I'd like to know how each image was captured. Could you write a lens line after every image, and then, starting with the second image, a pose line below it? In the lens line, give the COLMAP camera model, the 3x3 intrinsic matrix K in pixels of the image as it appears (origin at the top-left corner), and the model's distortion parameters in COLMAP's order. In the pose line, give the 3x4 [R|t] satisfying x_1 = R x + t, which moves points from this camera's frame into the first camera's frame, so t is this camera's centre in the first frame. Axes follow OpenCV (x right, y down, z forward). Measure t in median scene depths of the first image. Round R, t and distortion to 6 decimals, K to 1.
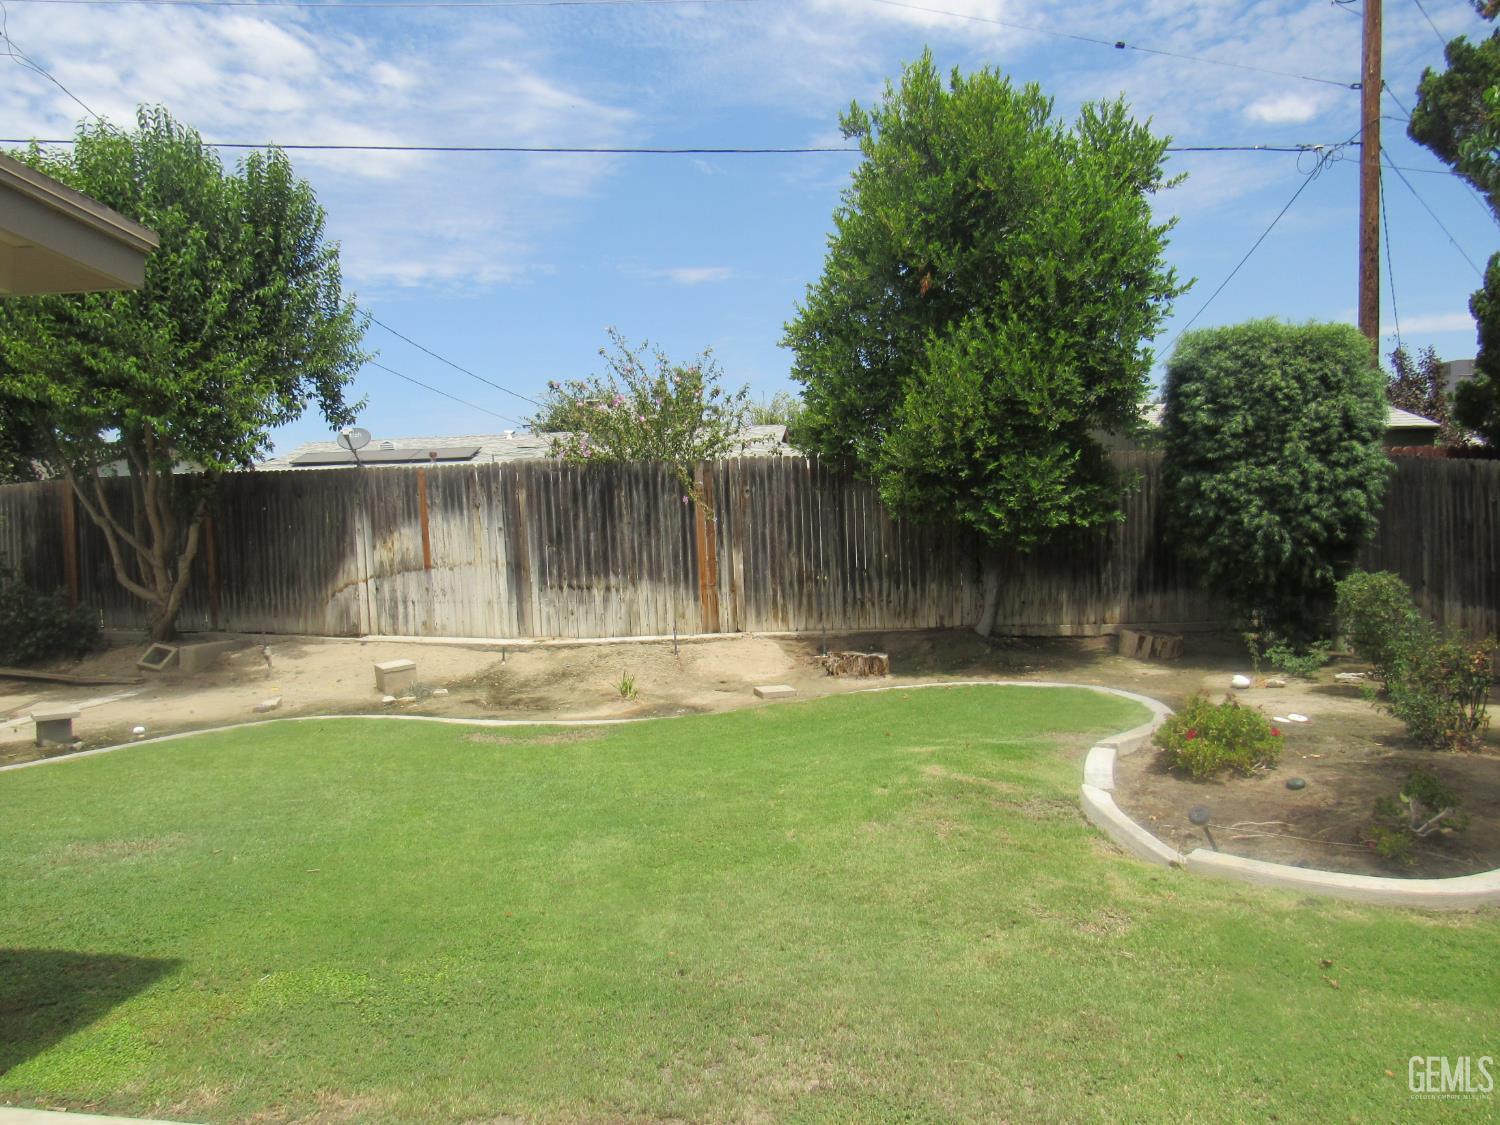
lens RADIAL K [[1069.4, 0, 741.9], [0, 1069.4, 561.4], [0, 0, 1]] dist [-0.028019, 0.000972]
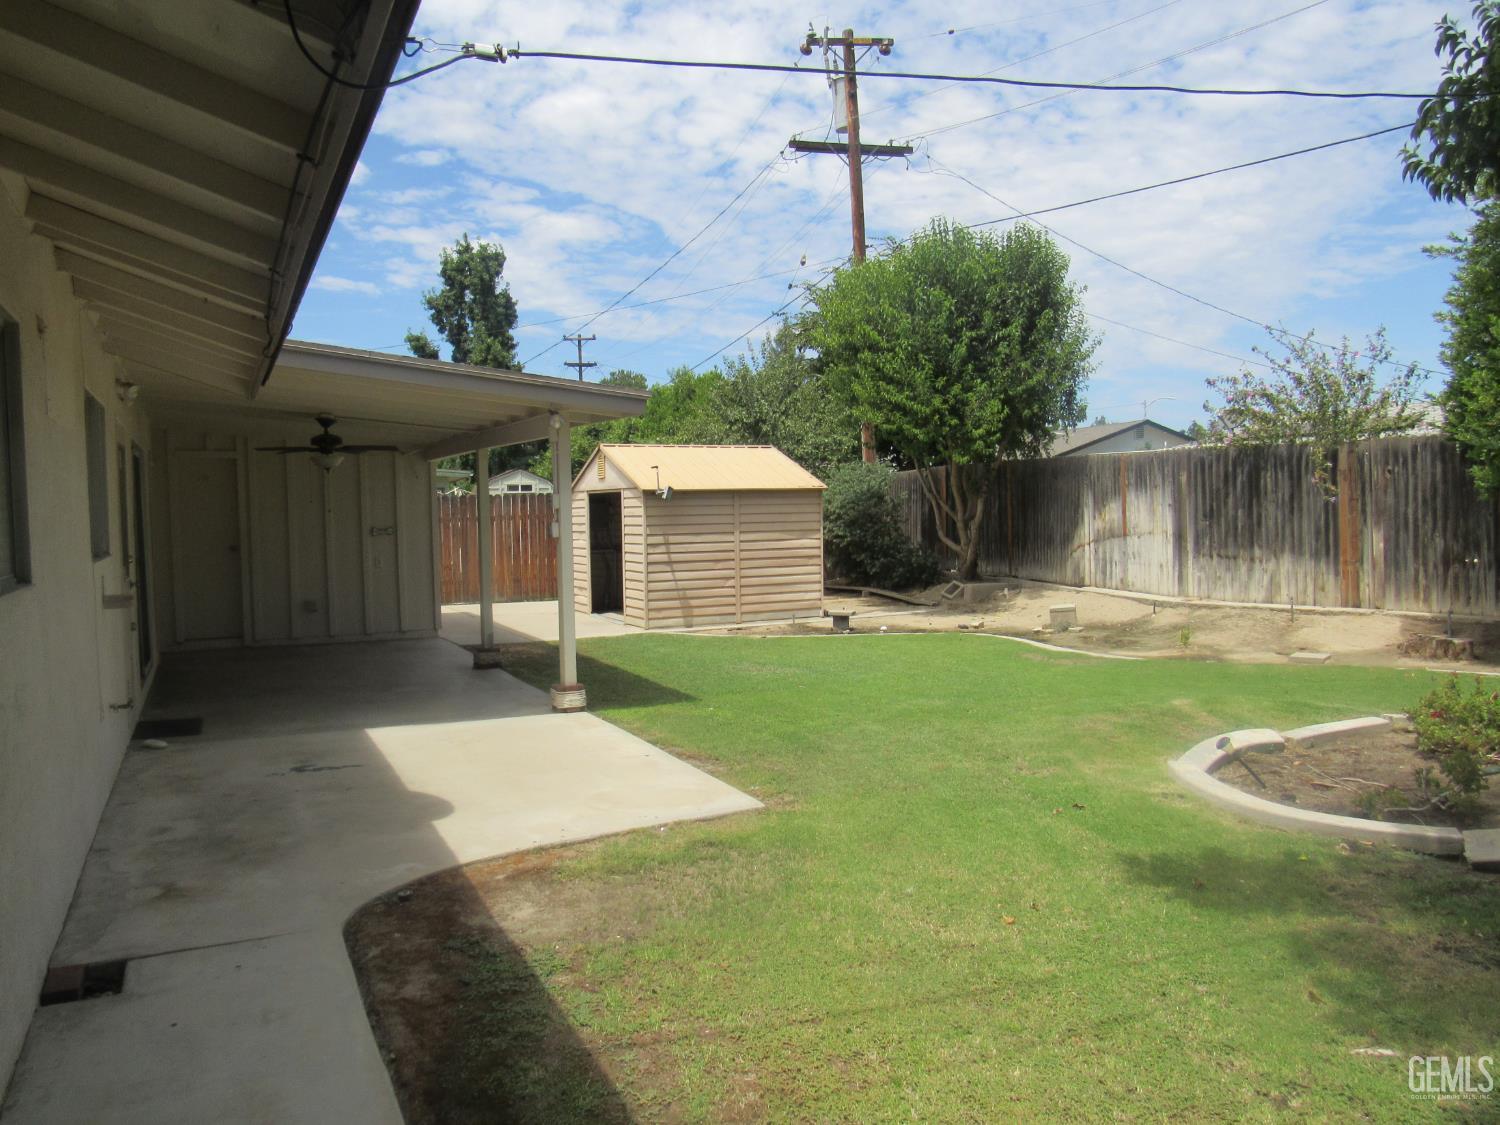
lens RADIAL K [[1069.4, 0, 741.9], [0, 1069.4, 561.4], [0, 0, 1]] dist [-0.028019, 0.000972]
pose [[0.580586, 0.055502, -0.812305, 0.468150], [-0.030127, 0.998455, 0.046688, -0.008491], [0.813642, -0.002634, 0.581361, -0.086798]]
